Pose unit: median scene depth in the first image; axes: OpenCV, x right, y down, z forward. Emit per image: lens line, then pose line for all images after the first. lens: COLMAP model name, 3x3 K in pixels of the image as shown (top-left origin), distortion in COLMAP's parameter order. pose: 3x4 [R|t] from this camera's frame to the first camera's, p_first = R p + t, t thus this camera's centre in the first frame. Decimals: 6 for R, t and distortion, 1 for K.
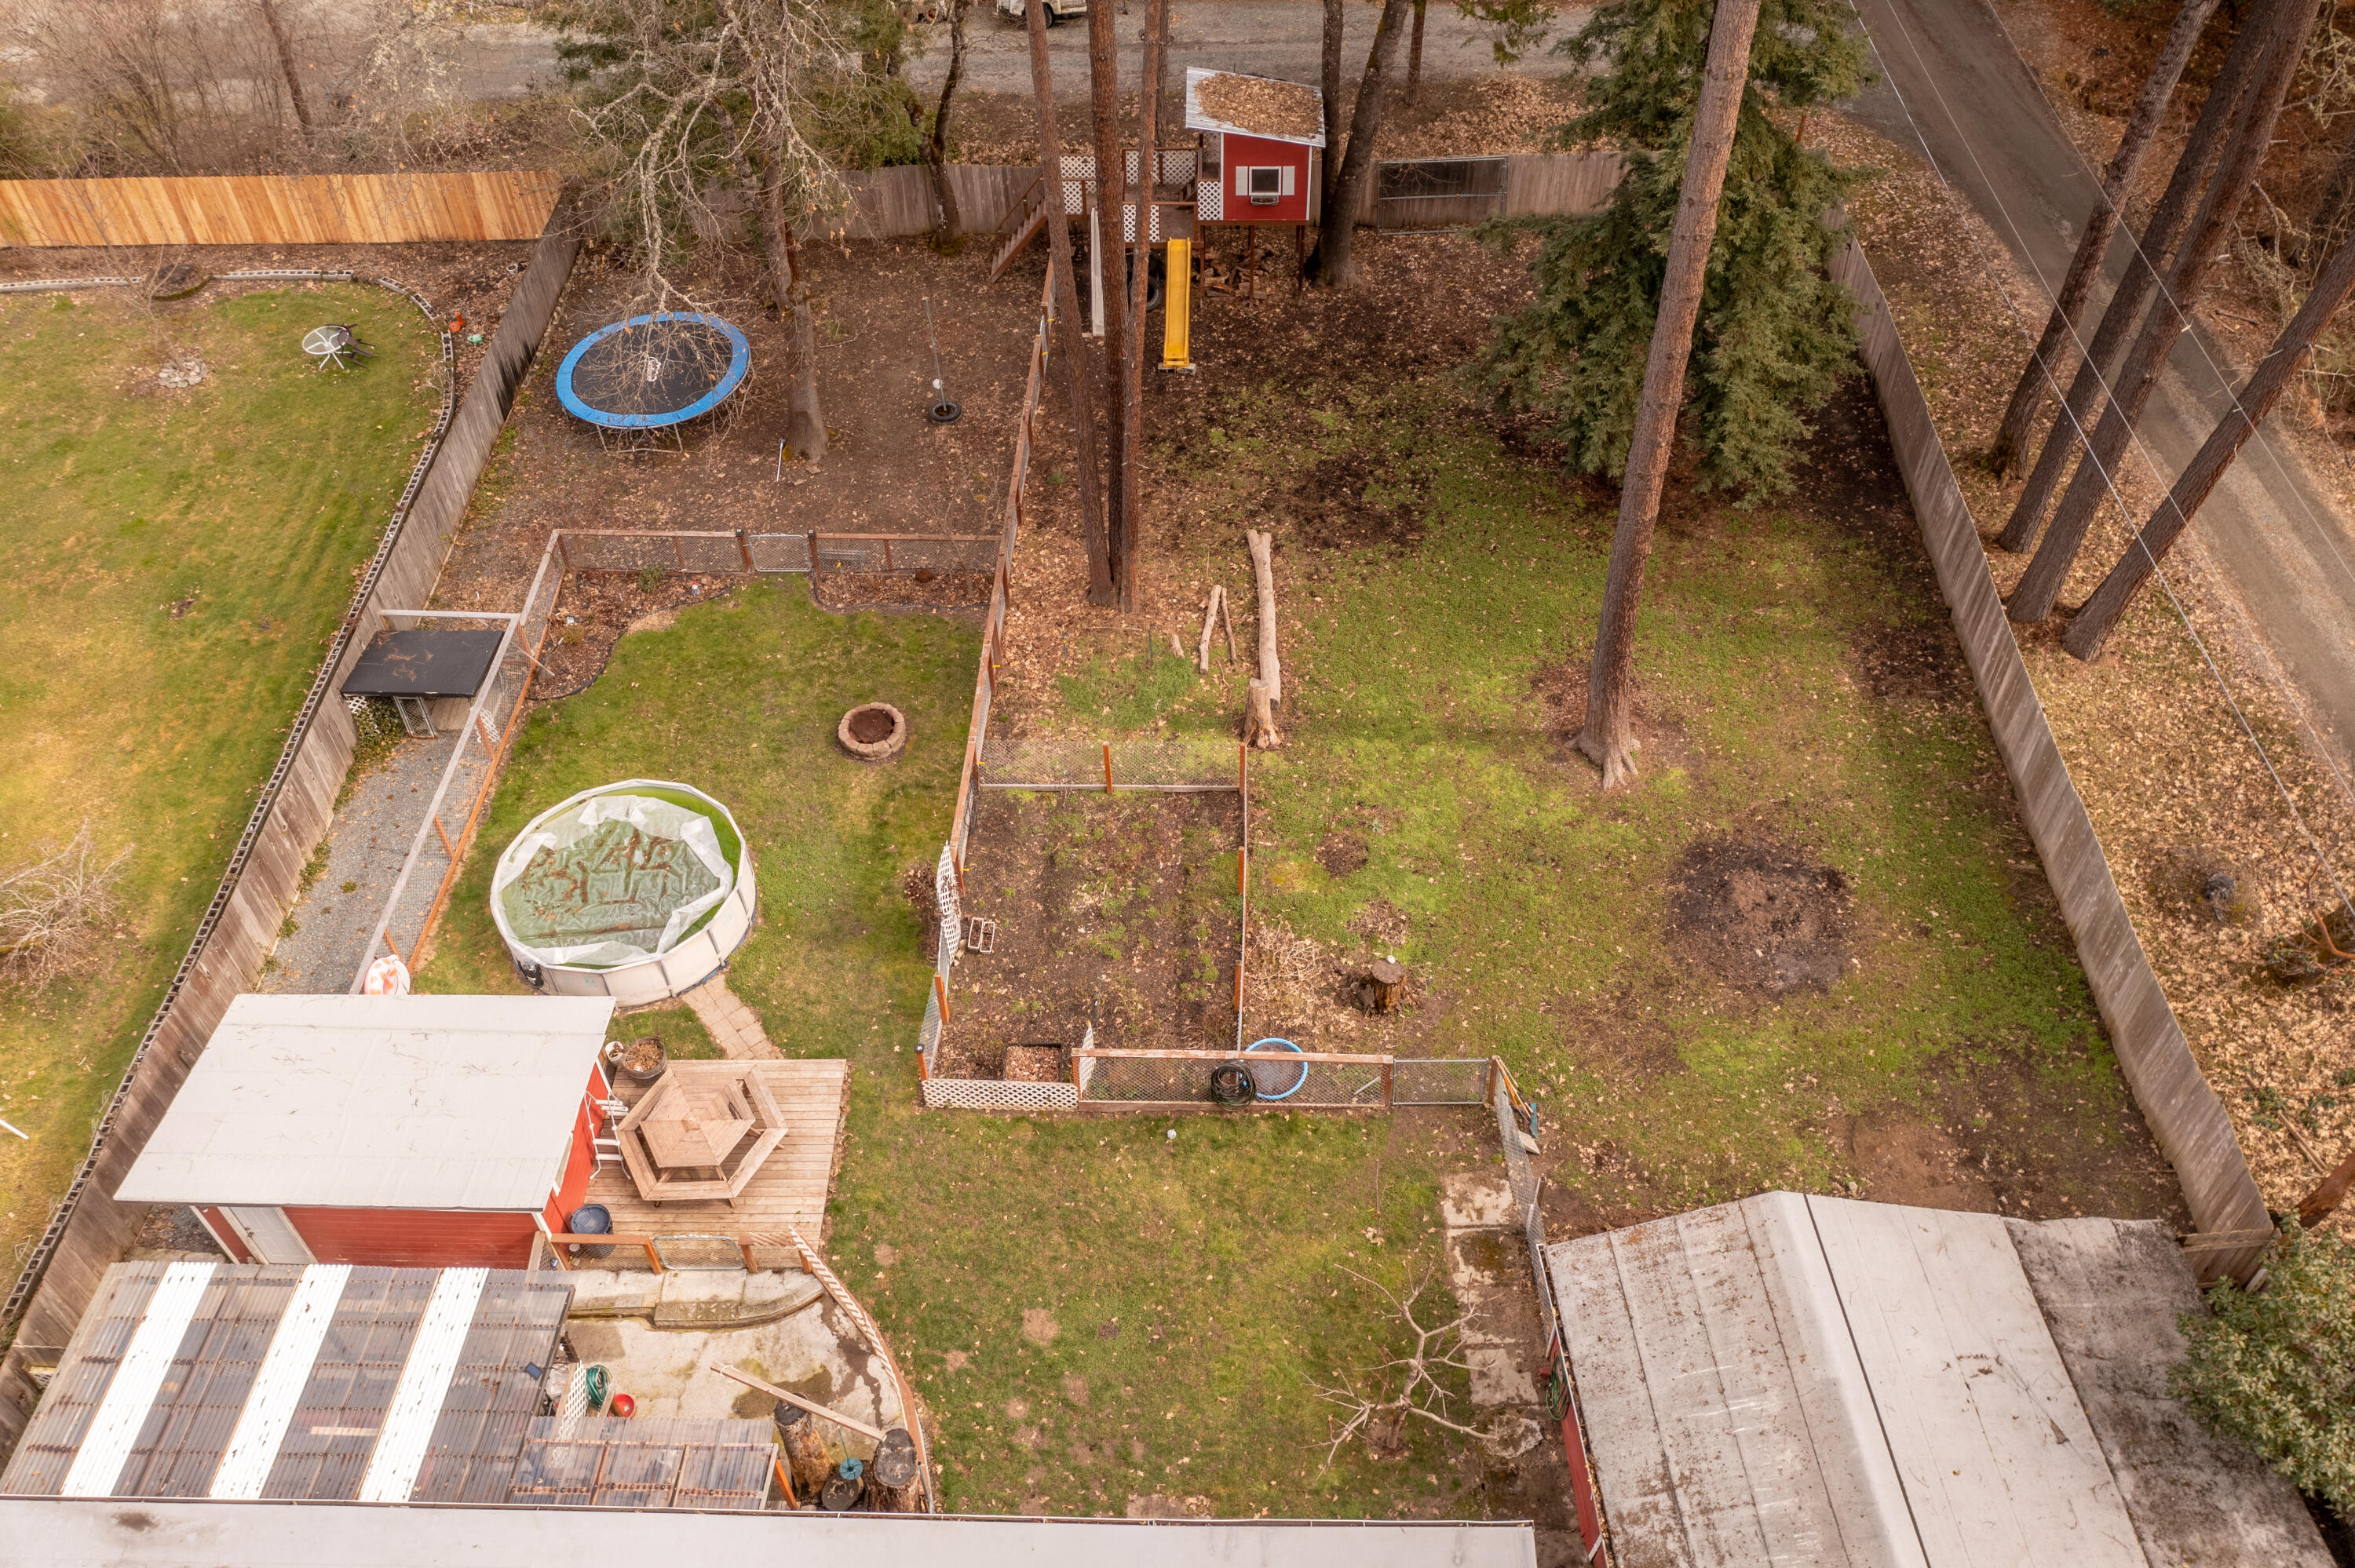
lens RADIAL K [[1909.9, 0, 1171.9], [0, 1909.9, 779.2], [0, 0, 1]] dist [0.005041, 0.002176]
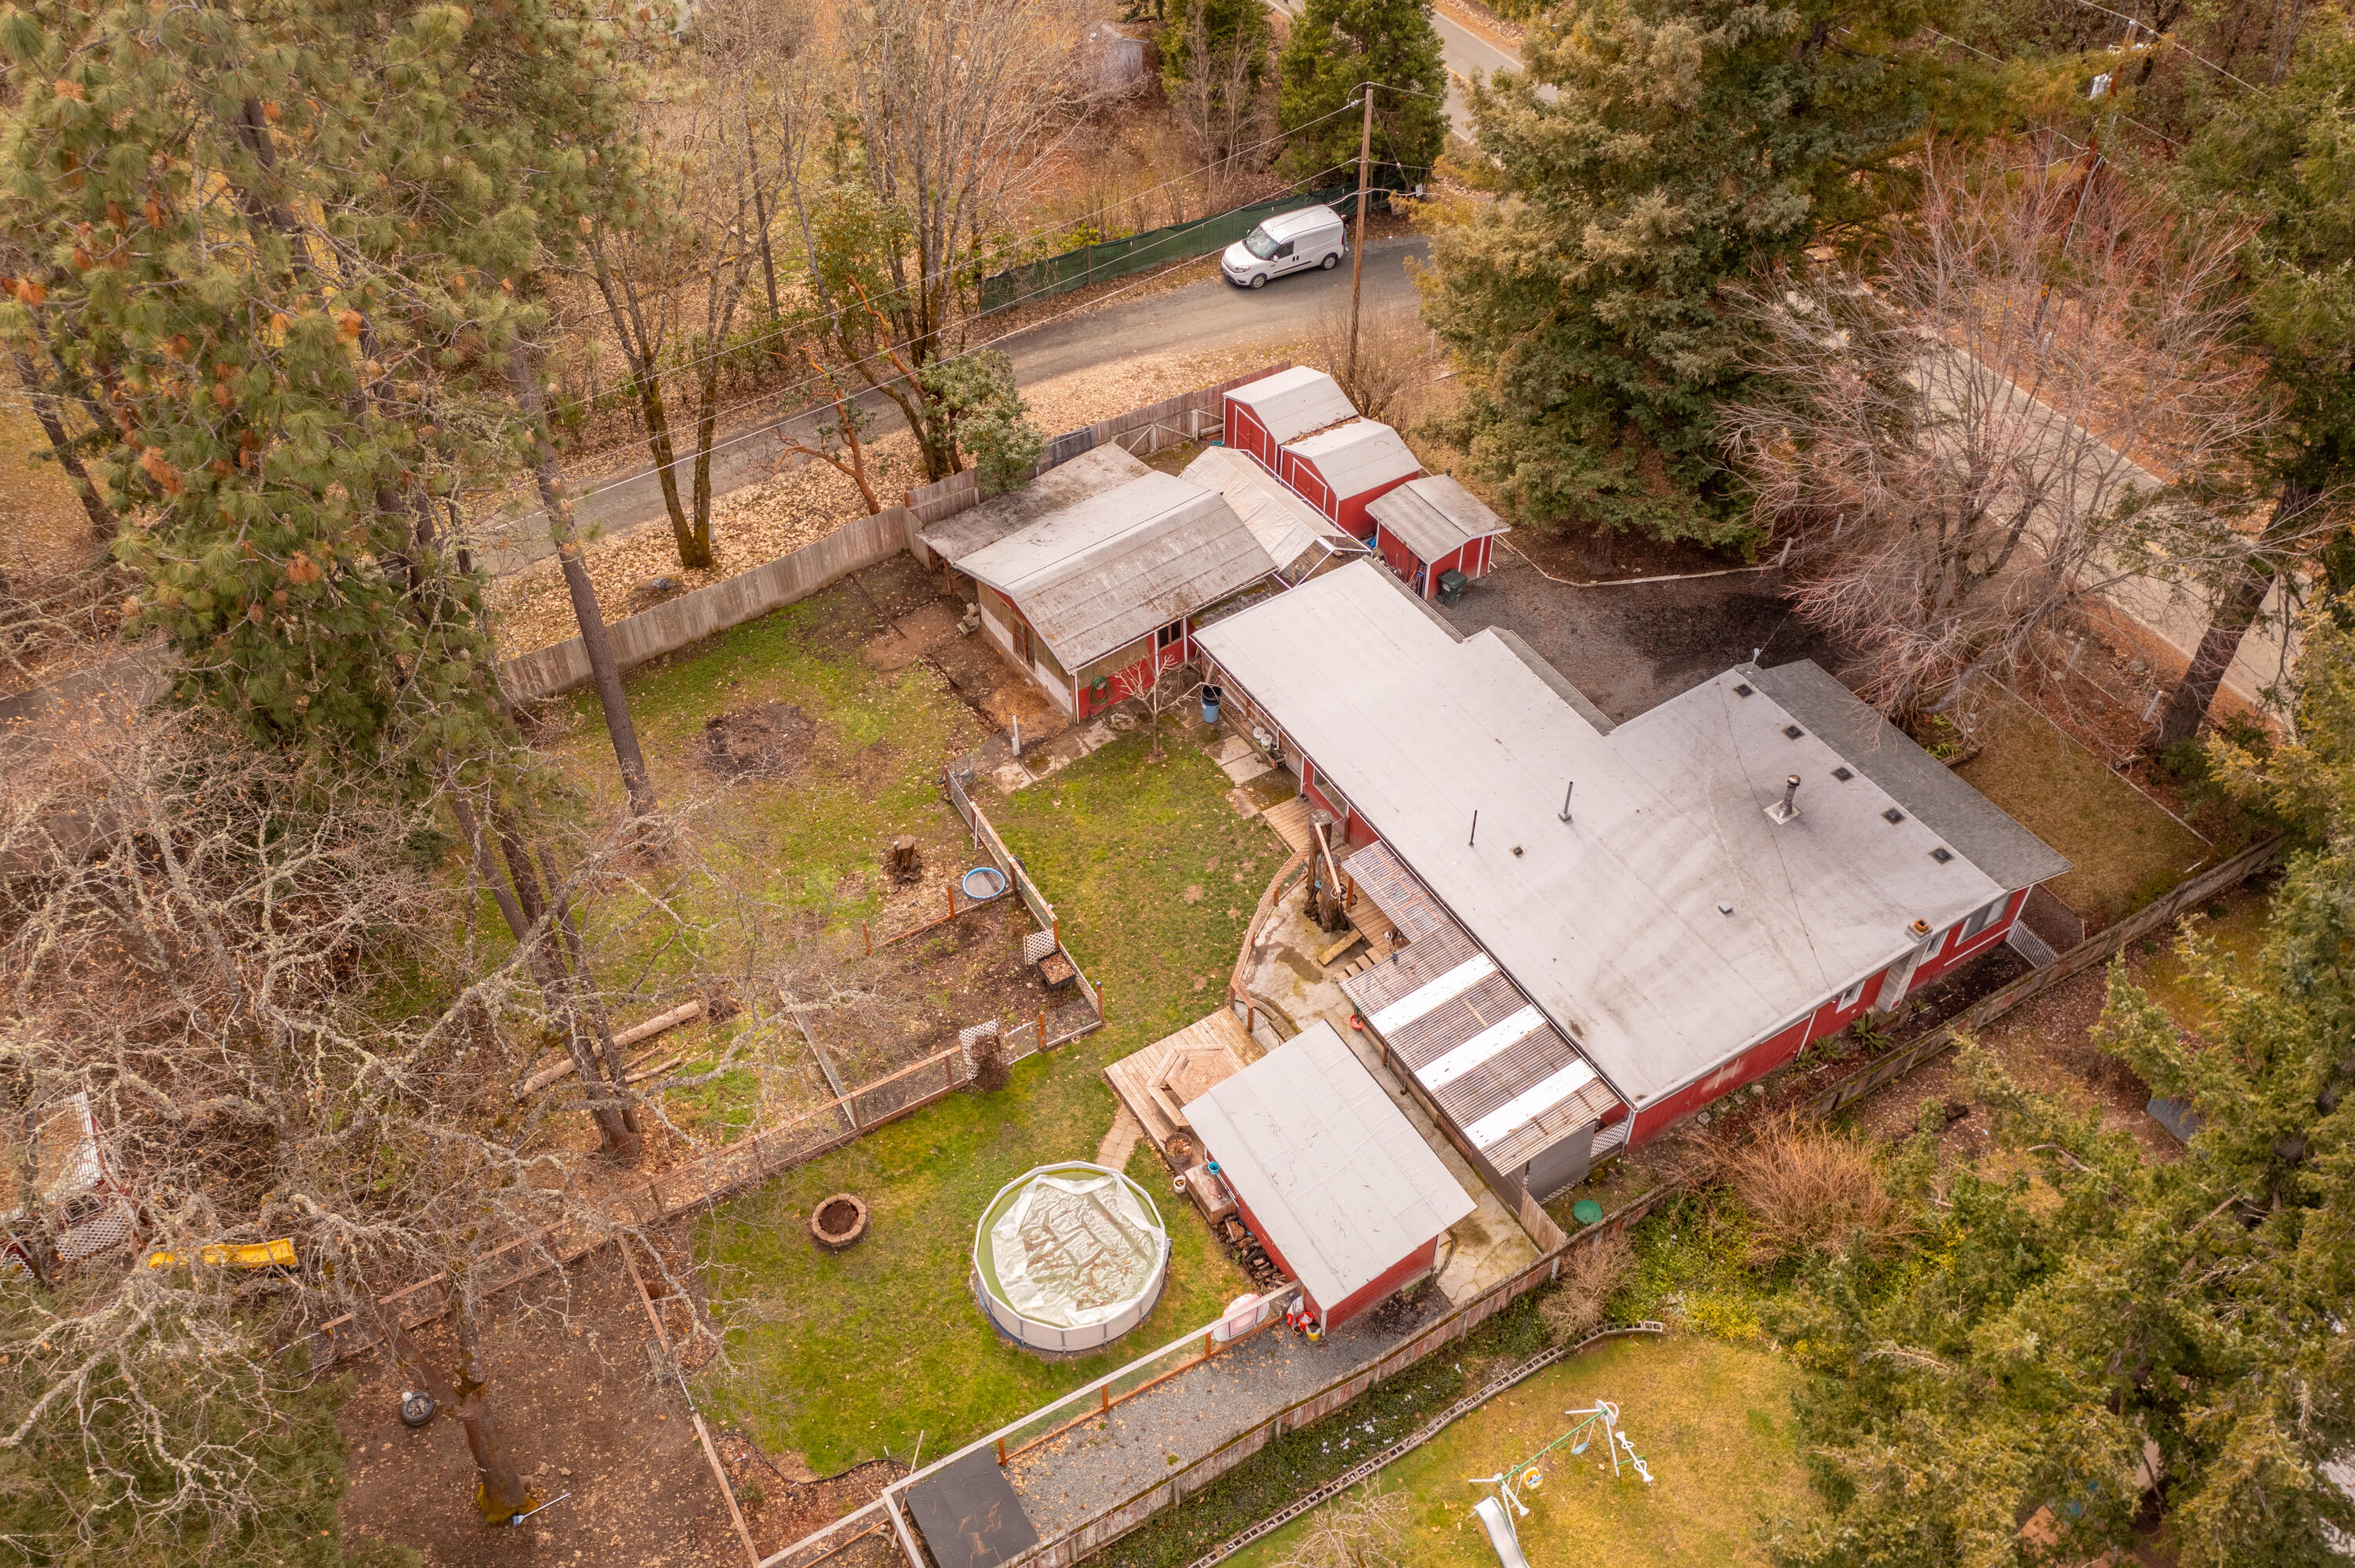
lens RADIAL K [[1909.9, 0, 1171.9], [0, 1909.9, 779.2], [0, 0, 1]] dist [0.005041, 0.002176]
pose [[-0.536533, -0.589761, 0.603584, -1.072486], [0.627929, 0.198825, 0.752445, -1.106032], [-0.563770, 0.782720, 0.263652, 0.414197]]
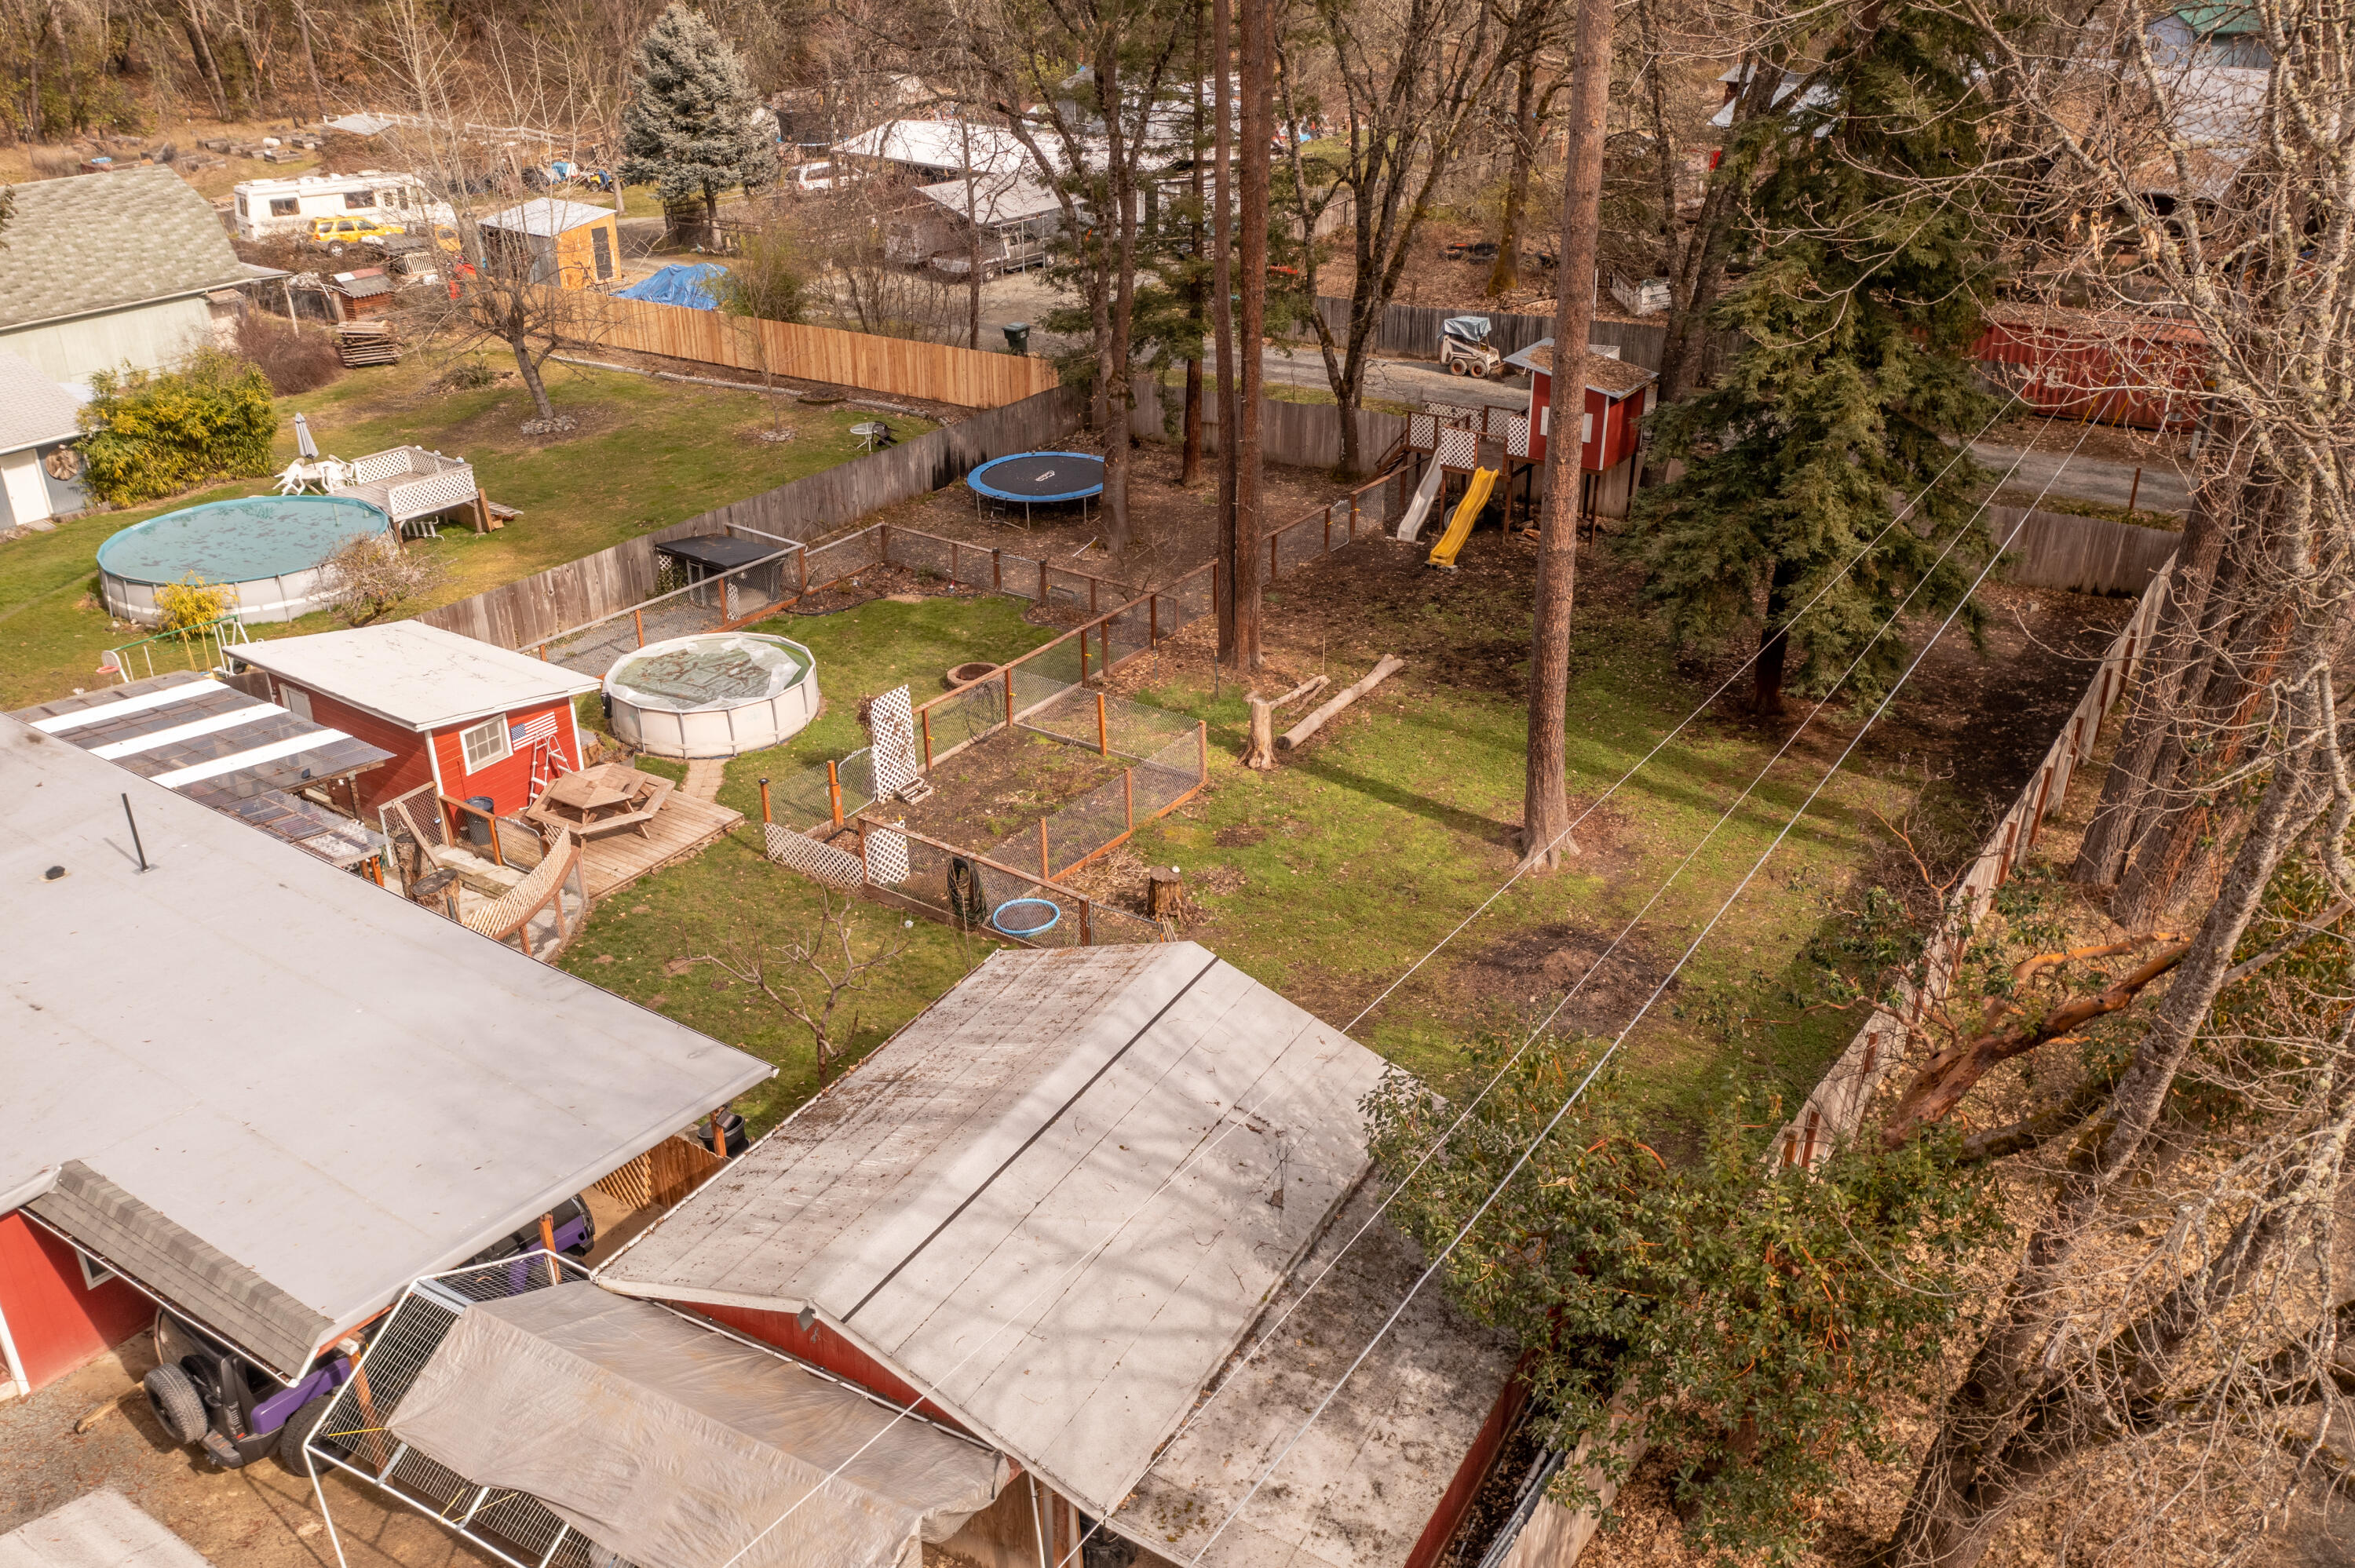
lens RADIAL K [[1877.7, 0, 1179.5], [0, 1877.7, 834.1], [0, 0, 1]] dist [0.031549, 0.001053]
pose [[0.830471, 0.252749, -0.496423, 0.683645], [-0.403758, 0.887068, -0.223808, 0.336453], [0.383794, 0.386301, 0.838734, 0.149854]]
